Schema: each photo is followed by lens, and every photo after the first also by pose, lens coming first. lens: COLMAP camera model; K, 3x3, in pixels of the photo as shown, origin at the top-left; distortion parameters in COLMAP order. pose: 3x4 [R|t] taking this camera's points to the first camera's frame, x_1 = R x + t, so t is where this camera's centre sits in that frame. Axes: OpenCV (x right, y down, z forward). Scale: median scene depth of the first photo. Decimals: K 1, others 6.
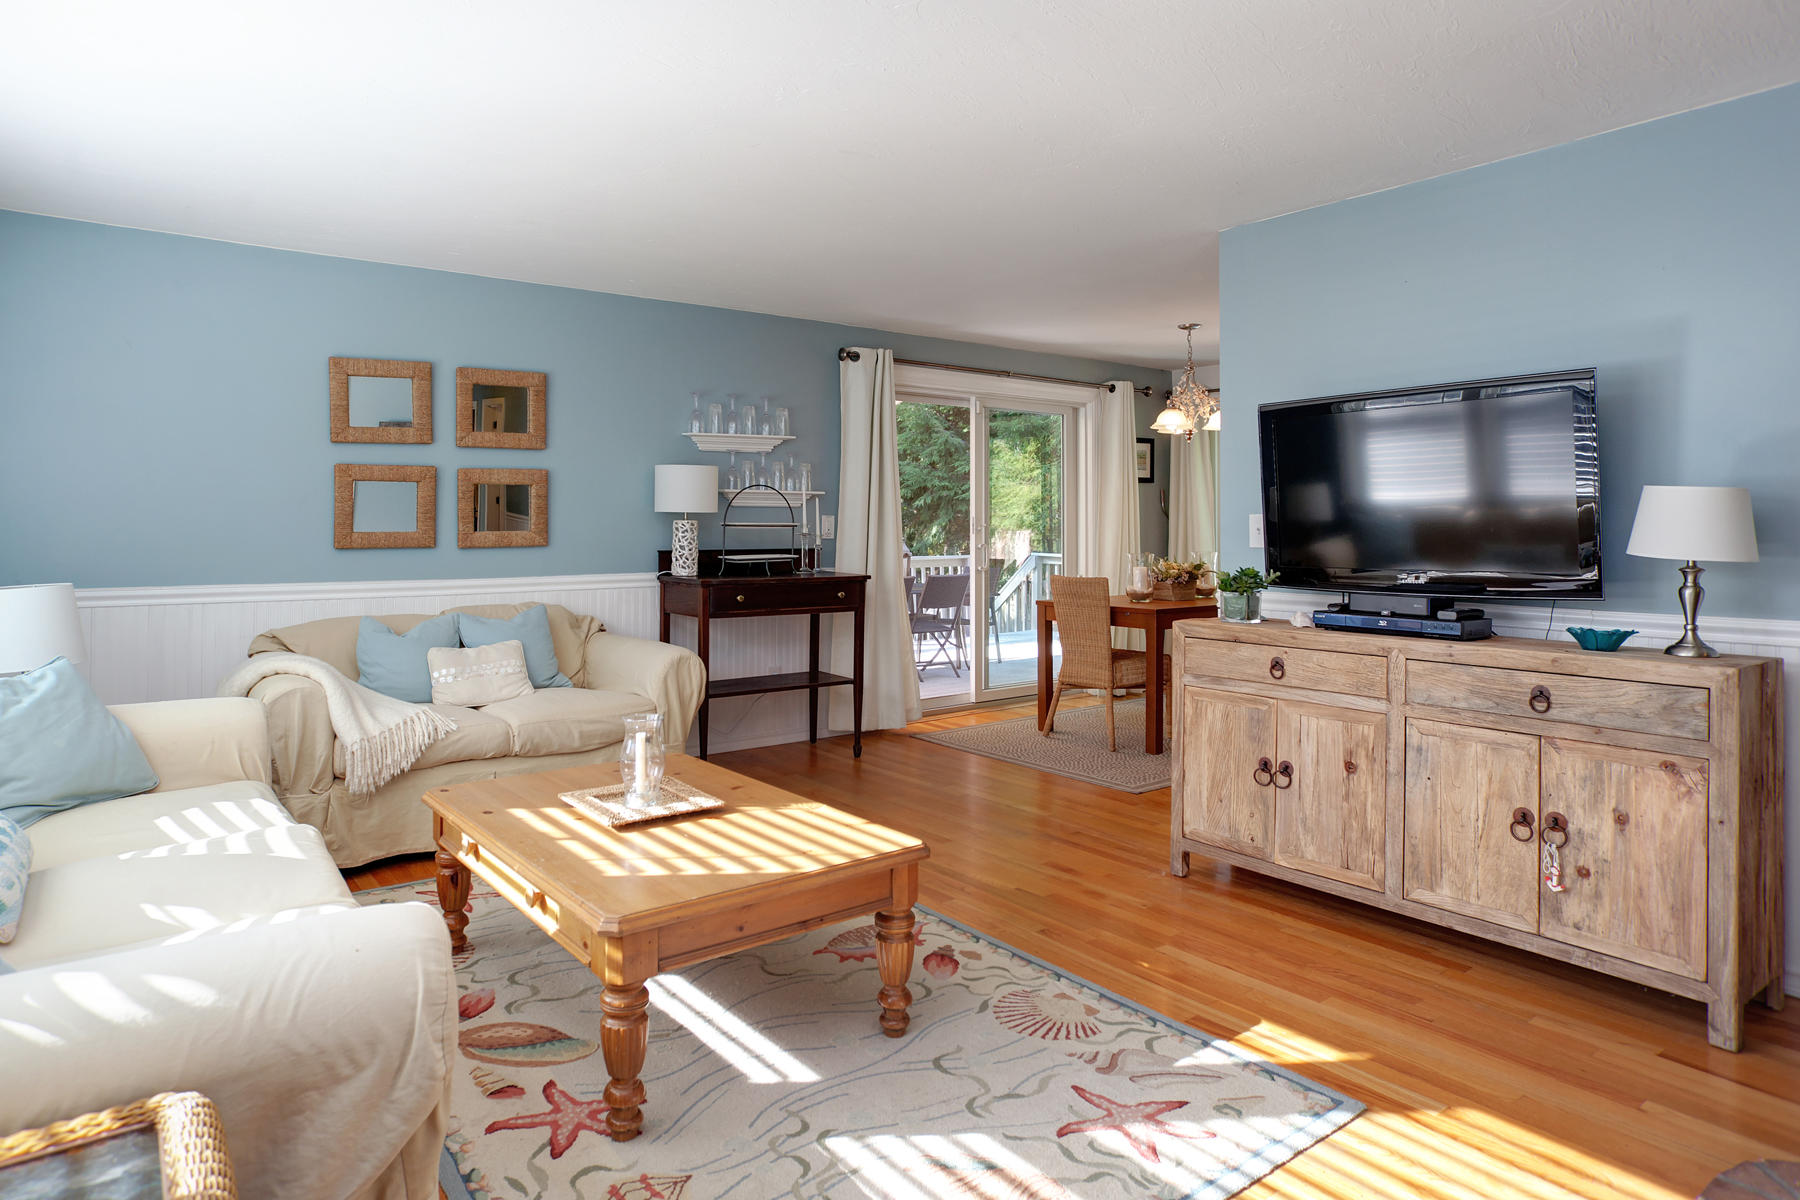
lens RADIAL K [[1043.2, 0, 818.7], [0, 1043.2, 512.8], [0, 0, 1]] dist [-0.063918, 0.008975]
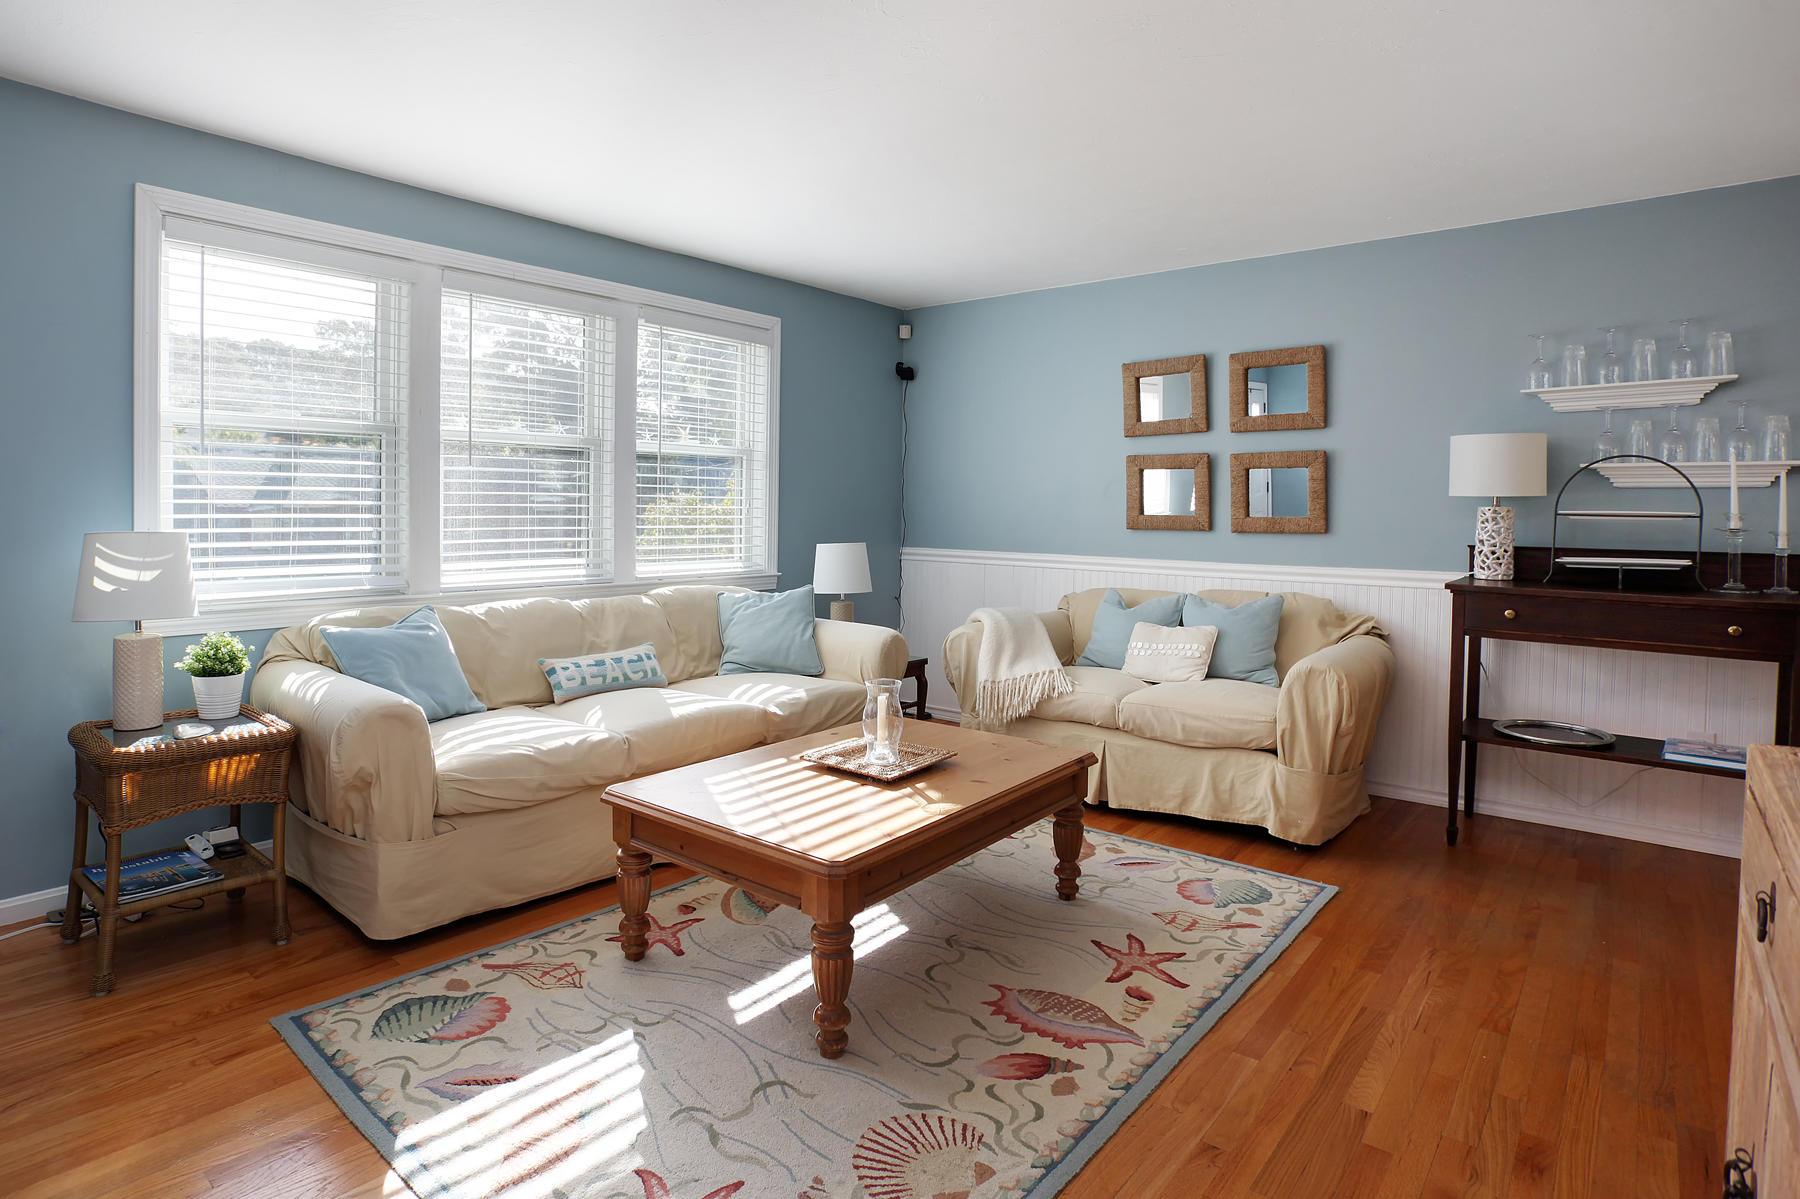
lens RADIAL K [[960.6, 0, 874.7], [0, 960.6, 520.6], [0, 0, 1]] dist [-0.043603, 0.009952]
pose [[0.248593, 0.020402, -0.968393, 0.477264], [0.003423, 0.999753, 0.021942, 0.000776], [0.968602, -0.008769, 0.248462, 0.431430]]
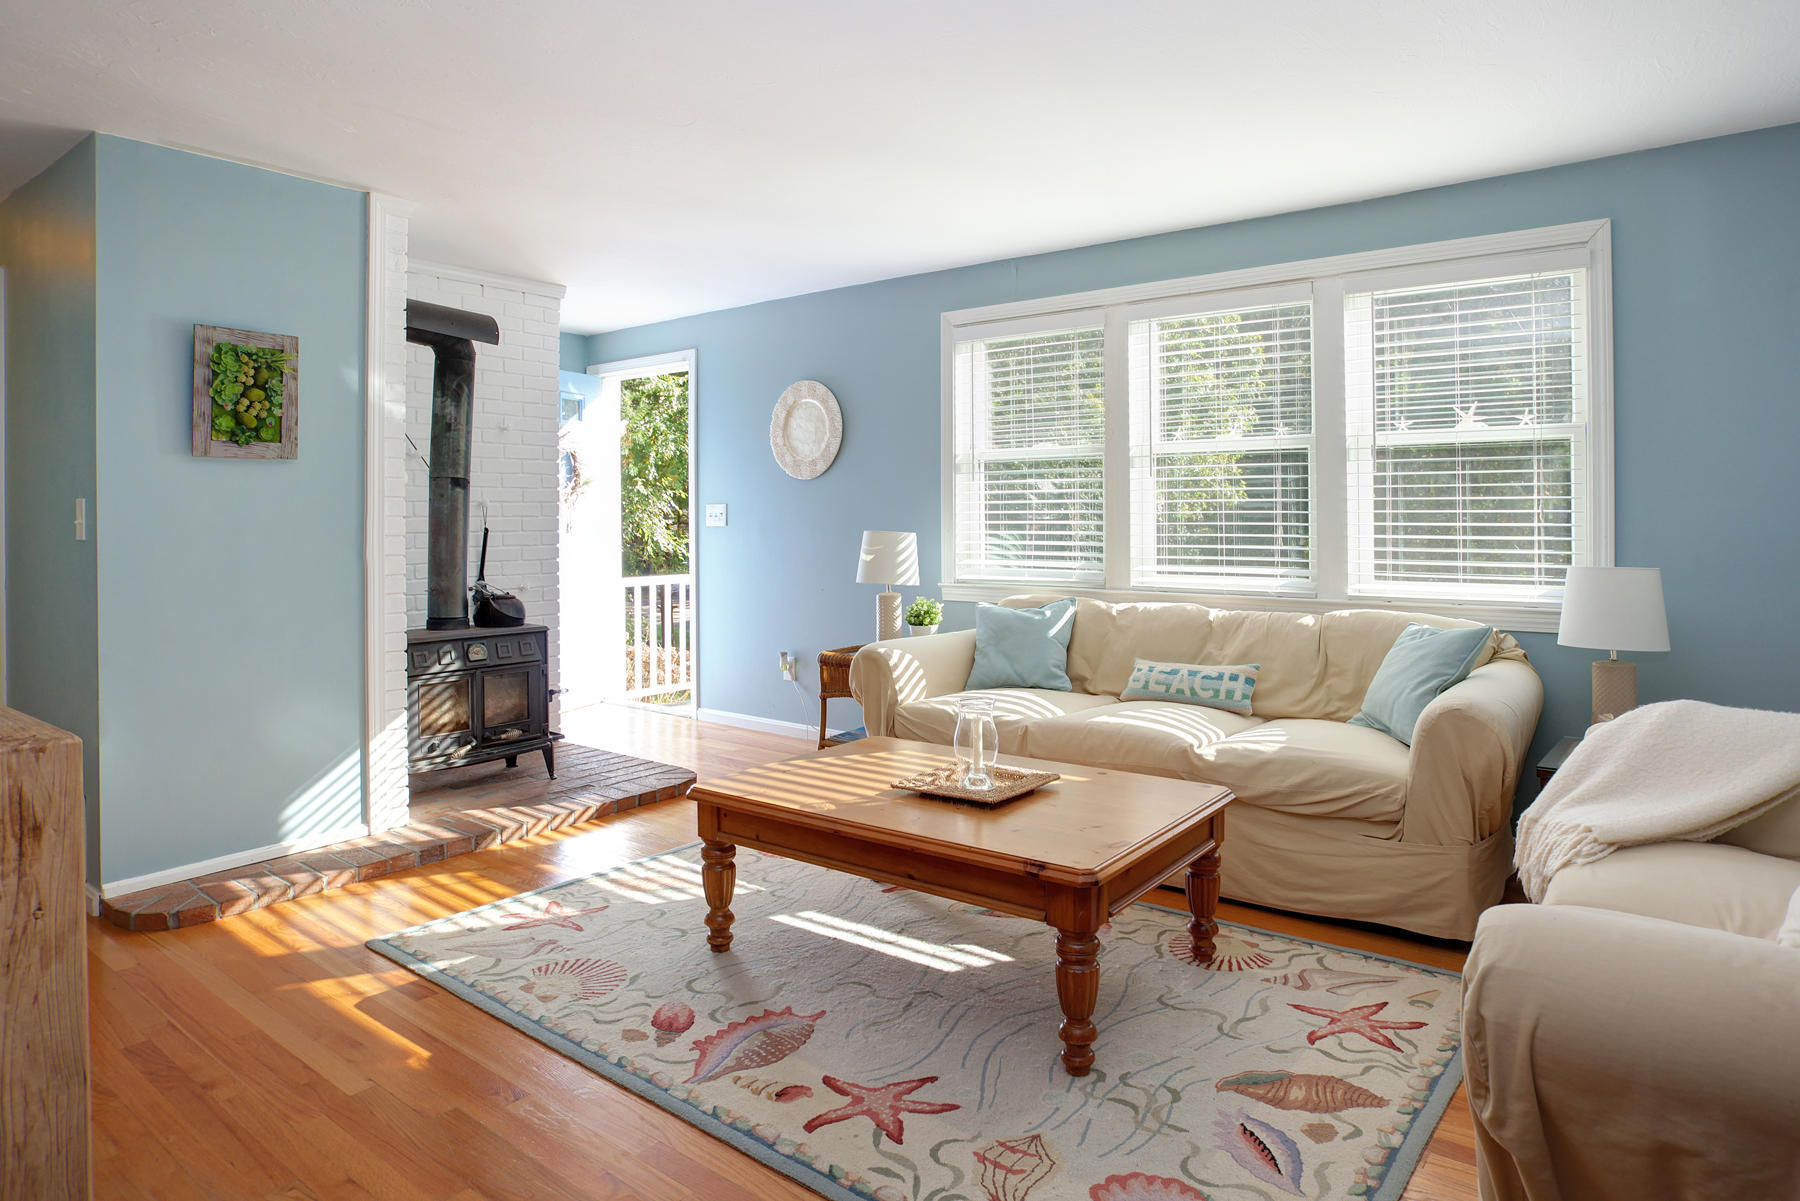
lens RADIAL K [[1043.2, 0, 914.5], [0, 1043.2, 515.1], [0, 0, 1]] dist [-0.063918, 0.008975]
pose [[-0.956416, 0.004080, -0.291979, 0.105174], [0.008762, 0.999853, -0.014731, 0.018787], [0.291876, -0.016647, -0.956311, 1.141049]]
